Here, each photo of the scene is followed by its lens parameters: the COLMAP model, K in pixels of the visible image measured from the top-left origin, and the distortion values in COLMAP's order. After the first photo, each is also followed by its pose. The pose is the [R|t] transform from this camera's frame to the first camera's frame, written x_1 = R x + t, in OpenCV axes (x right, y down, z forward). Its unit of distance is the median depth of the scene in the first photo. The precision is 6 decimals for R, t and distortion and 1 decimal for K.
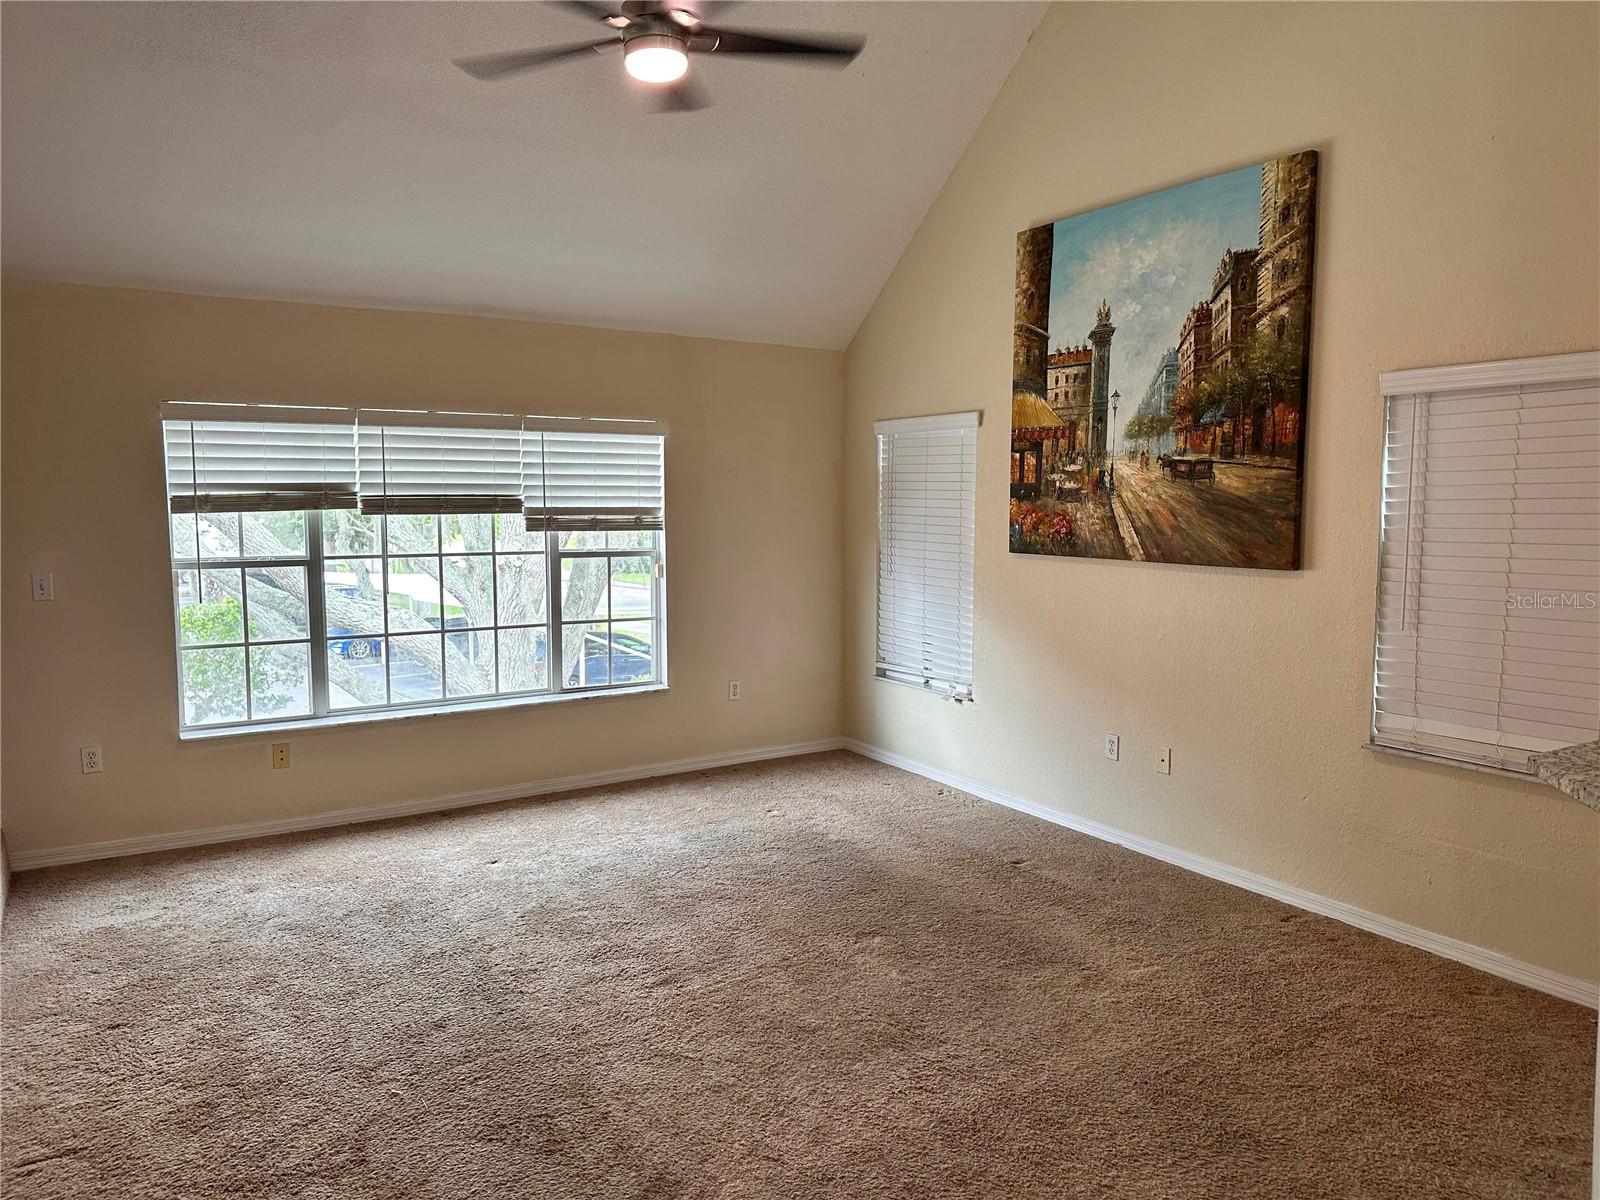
lens RADIAL K [[1109.4, 0, 797.7], [0, 1109.4, 601.1], [0, 0, 1]] dist [0.056544, -0.068617]
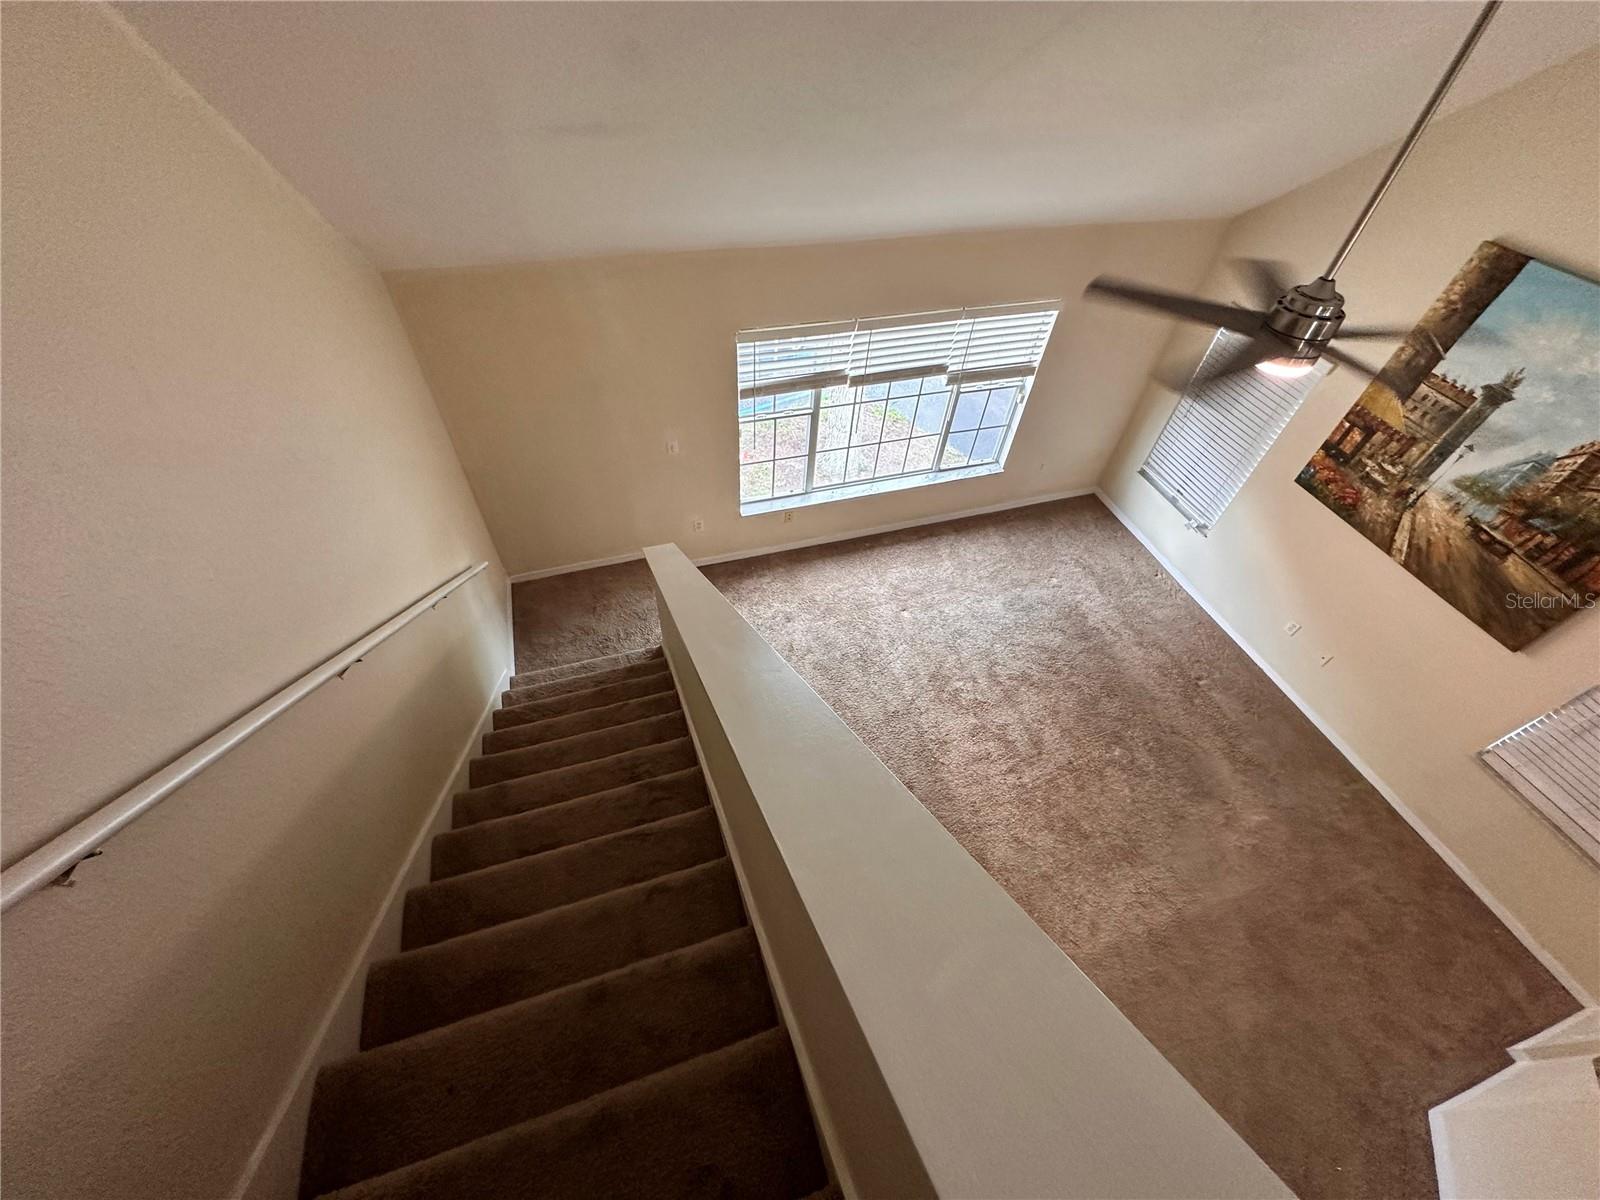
lens RADIAL K [[637.3, 0, 795.0], [0, 637.3, 604.4], [0, 0, 1]] dist [-0.008080, -0.000903]
pose [[0.968352, 0.217345, -0.122699, -0.321727], [-0.075406, 0.723403, 0.686296, -0.488462], [0.237924, -0.655324, 0.716898, 0.207745]]
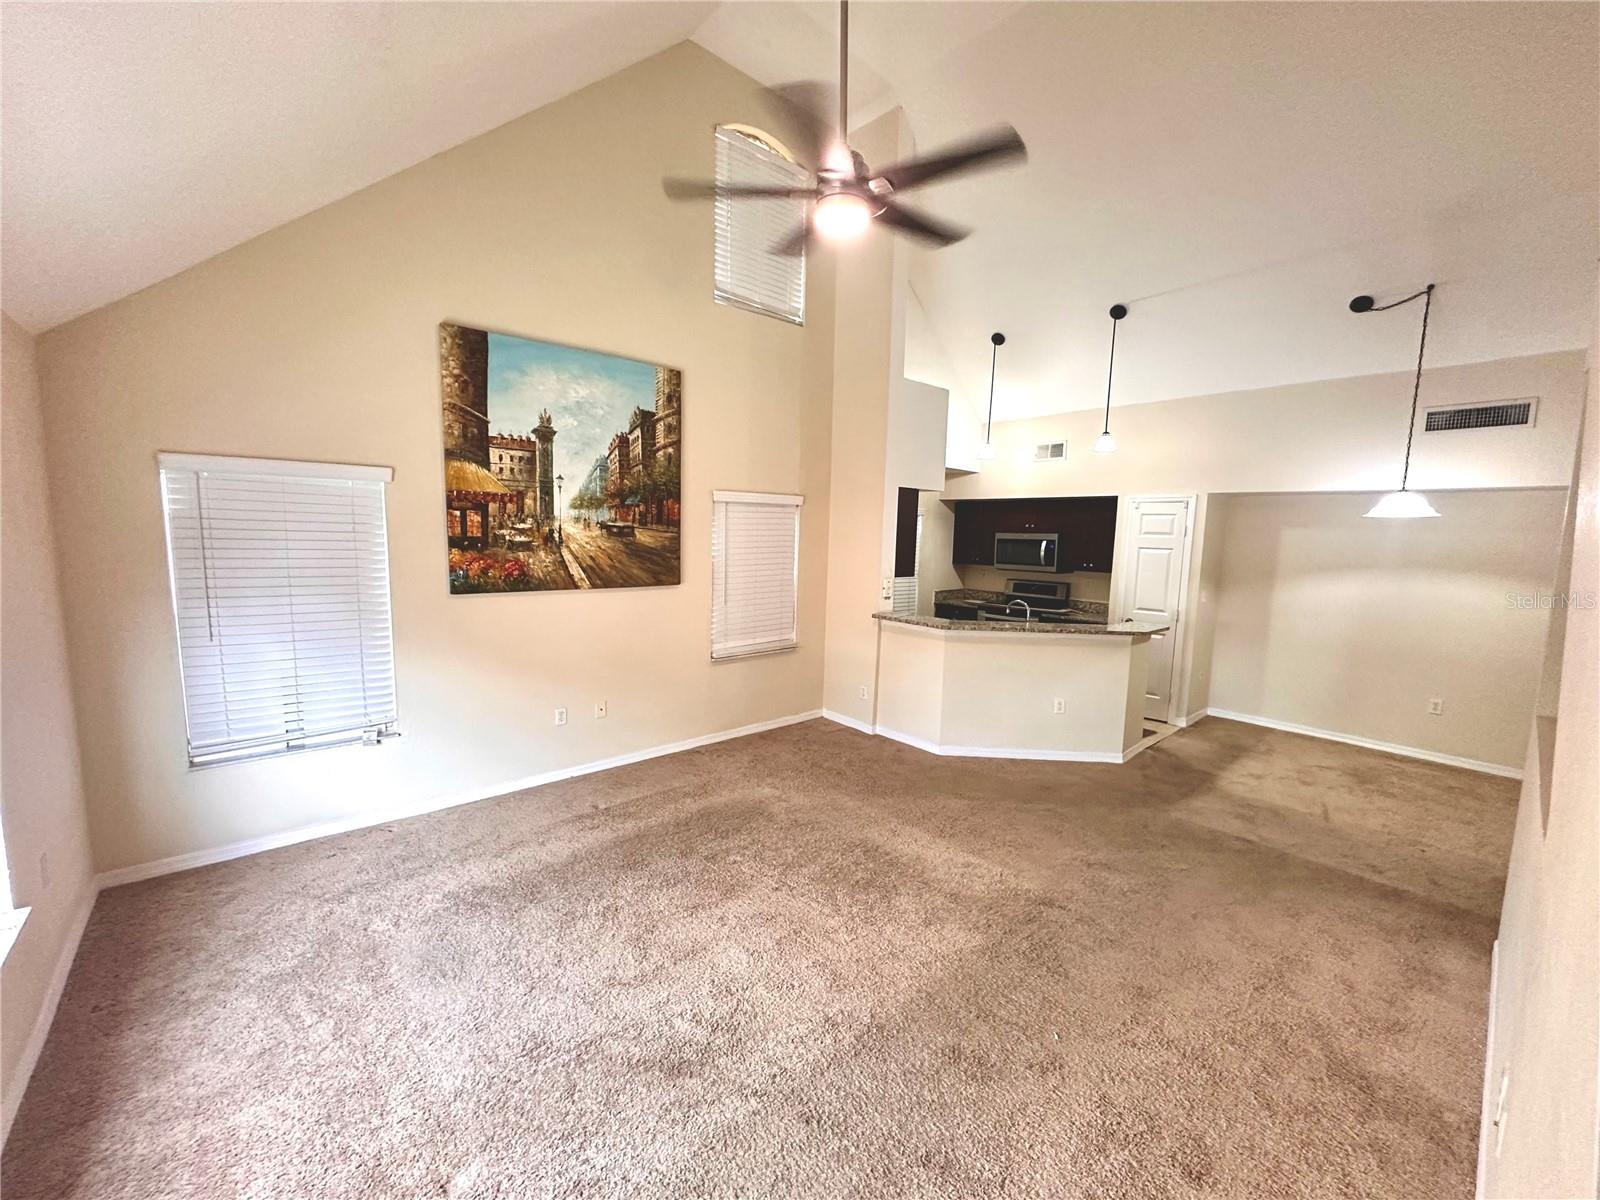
lens RADIAL K [[637.3, 0, 802.2], [0, 637.3, 600.1], [0, 0, 1]] dist [-0.008080, -0.000903]
pose [[-0.163337, -0.114610, 0.979891, -0.605774], [0.070654, 0.989320, 0.127490, -0.111549], [-0.984037, 0.090057, -0.153495, 0.840666]]
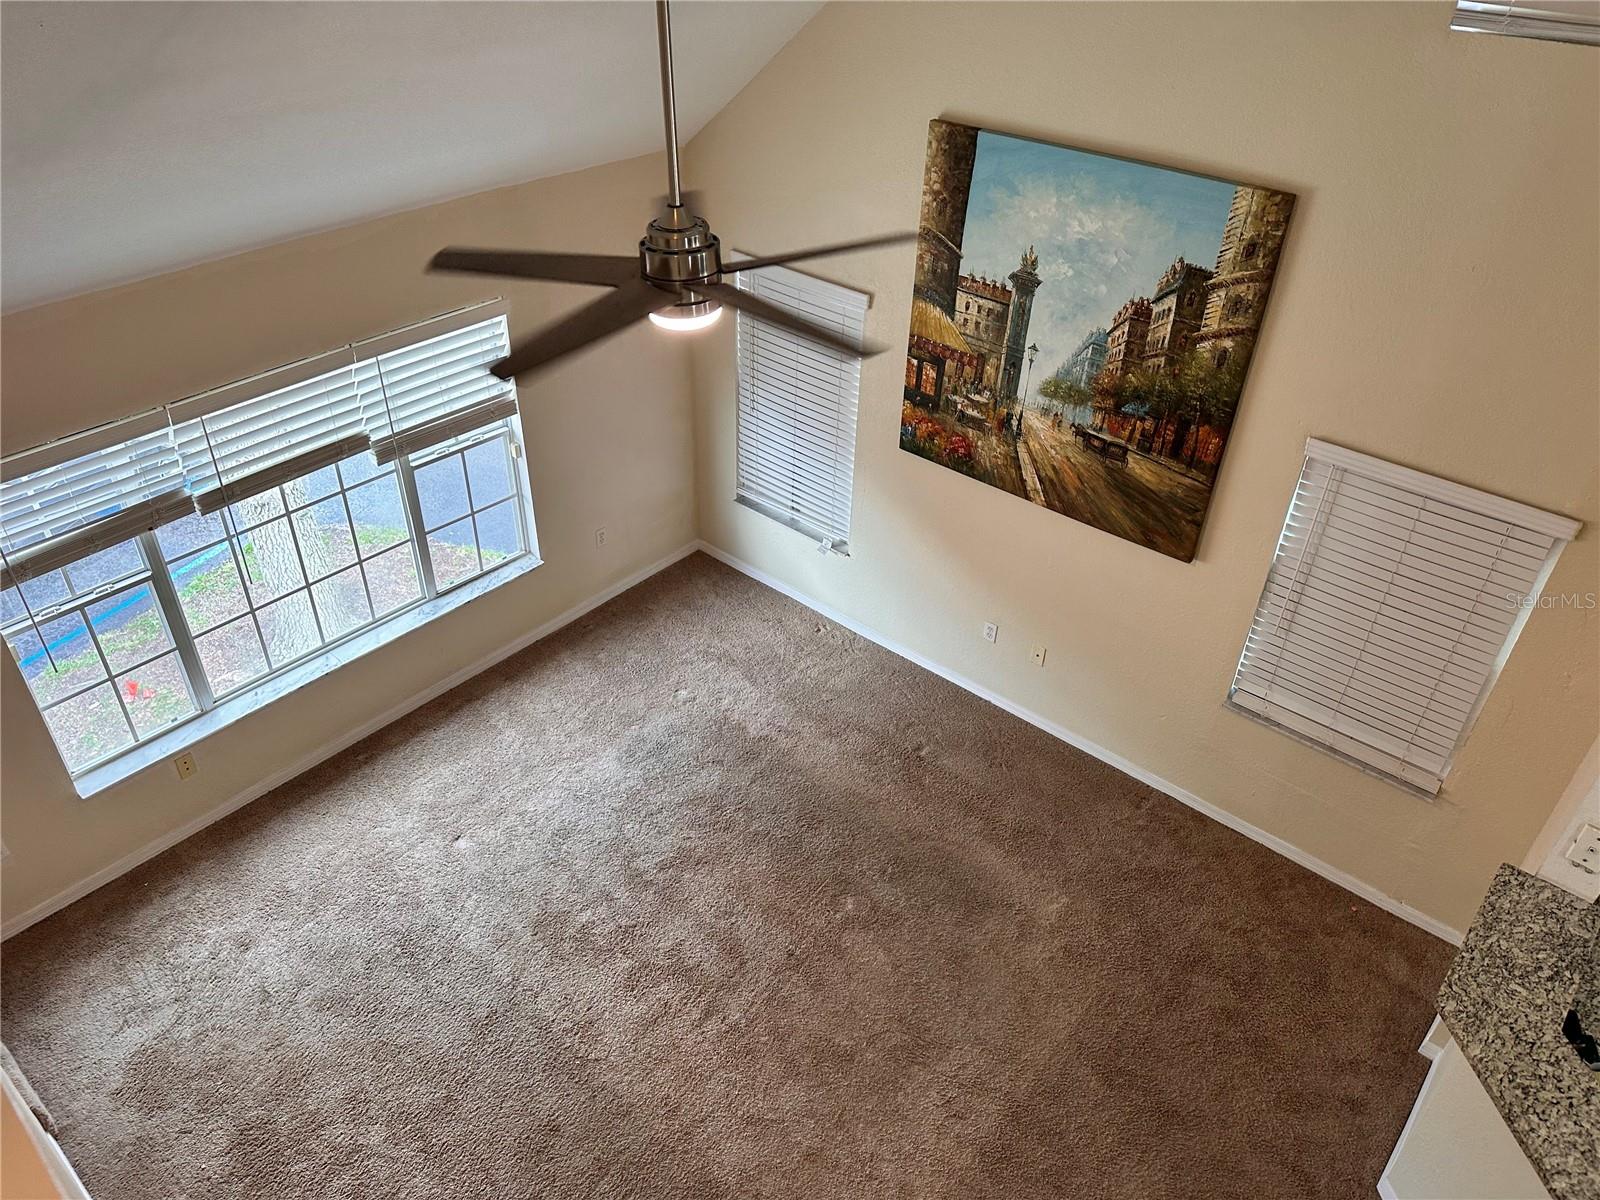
lens RADIAL K [[1109.4, 0, 791.4], [0, 1109.4, 596.0], [0, 0, 1]] dist [0.056544, -0.068617]
pose [[0.955155, -0.152404, 0.253875, -0.205462], [0.003481, 0.863095, 0.505030, -0.499699], [-0.296087, -0.481498, 0.824919, 0.147229]]
